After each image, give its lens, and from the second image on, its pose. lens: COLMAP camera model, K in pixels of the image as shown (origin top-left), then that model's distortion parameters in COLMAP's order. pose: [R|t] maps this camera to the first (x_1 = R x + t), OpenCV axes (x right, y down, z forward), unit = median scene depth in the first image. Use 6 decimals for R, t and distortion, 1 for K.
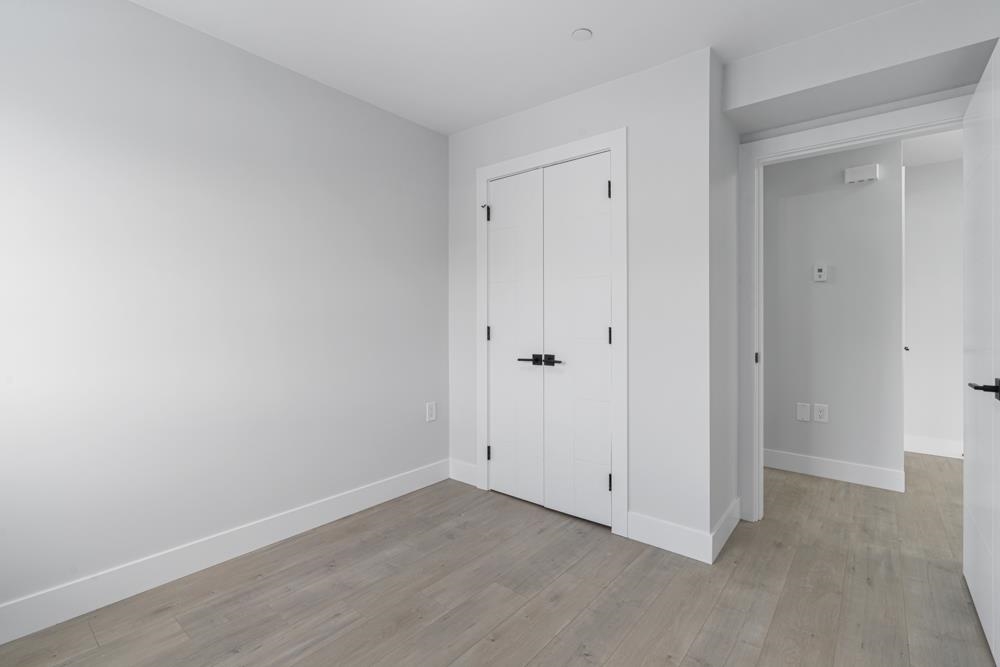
lens RADIAL K [[459.8, 0, 500.2], [0, 459.8, 325.0], [0, 0, 1]] dist [-0.012735, 0.004835]
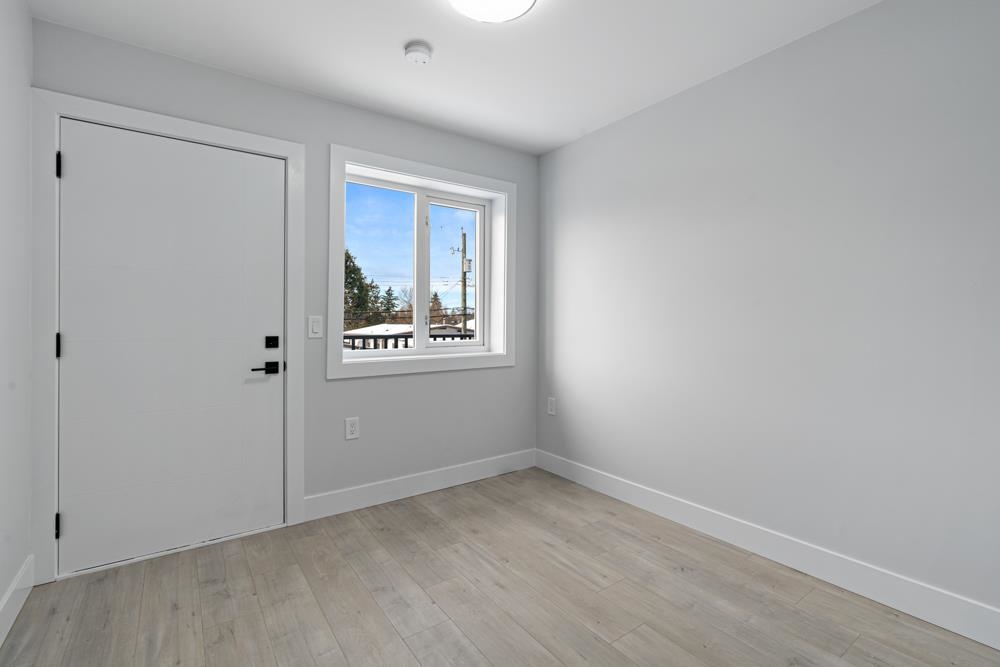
lens RADIAL K [[459.8, 0, 501.1], [0, 459.8, 331.4], [0, 0, 1]] dist [-0.012735, 0.004835]
pose [[-0.270302, 0.012743, -0.962691, 0.762525], [-0.013678, 0.999761, 0.017074, -0.004278], [0.962678, 0.017783, -0.270063, 0.966886]]
